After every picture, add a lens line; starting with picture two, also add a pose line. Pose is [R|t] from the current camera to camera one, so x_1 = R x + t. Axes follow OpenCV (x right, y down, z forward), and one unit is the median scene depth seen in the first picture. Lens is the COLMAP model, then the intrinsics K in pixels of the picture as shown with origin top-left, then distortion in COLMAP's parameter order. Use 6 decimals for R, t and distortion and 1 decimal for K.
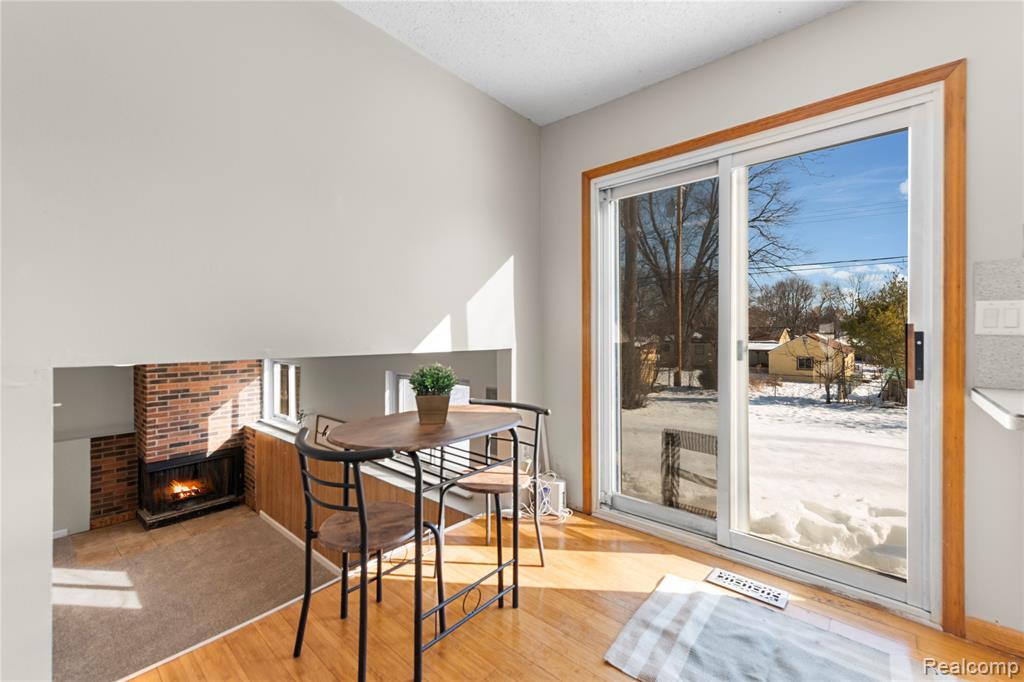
lens RADIAL K [[426.8, 0, 515.7], [0, 426.8, 333.2], [0, 0, 1]] dist [0.002917, 0.000113]
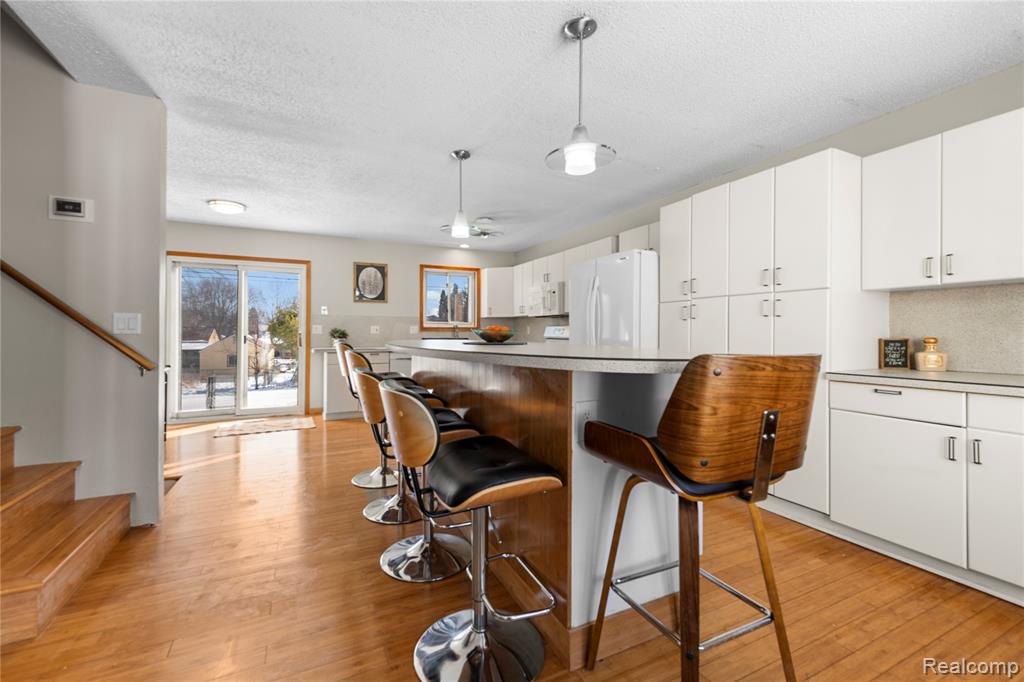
lens RADIAL K [[432.1, 0, 511.1], [0, 432.1, 334.0], [0, 0, 1]] dist [-0.000453, -0.000117]
pose [[0.386935, 0.004071, 0.922098, -0.137029], [-0.005560, 0.999982, -0.002081, 0.000605], [-0.922090, -0.004321, 0.386951, -0.162291]]
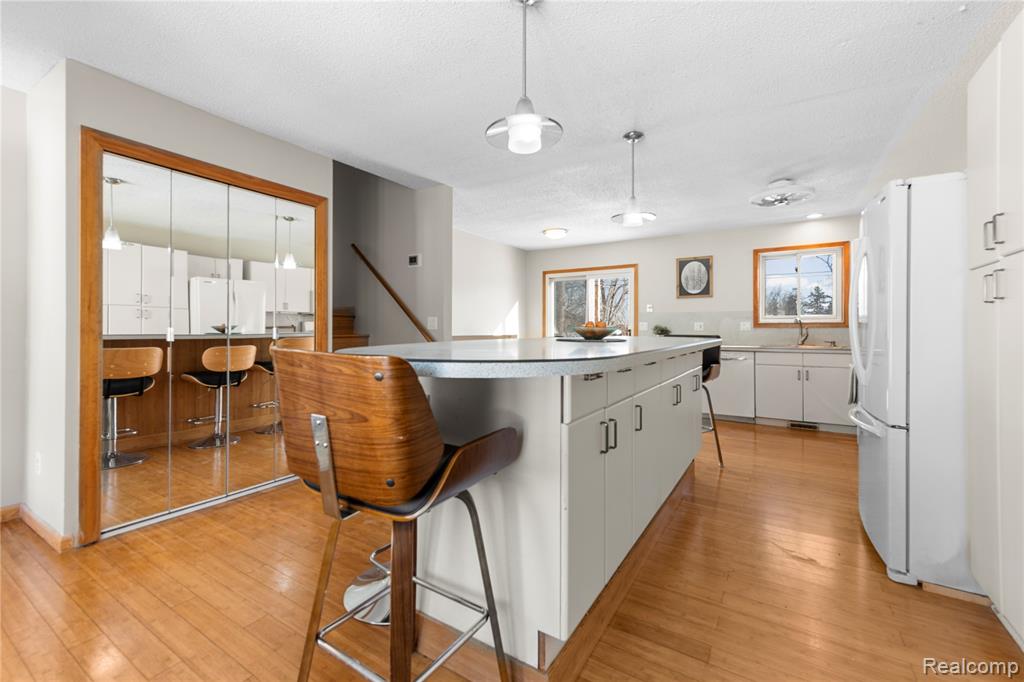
lens RADIAL K [[426.8, 0, 515.7], [0, 426.8, 333.2], [0, 0, 1]] dist [0.002917, 0.000113]
pose [[0.987285, 0.004807, 0.158886, -0.059101], [-0.006351, 0.999937, 0.009213, 0.000354], [-0.158832, -0.010105, 0.987254, -0.222121]]
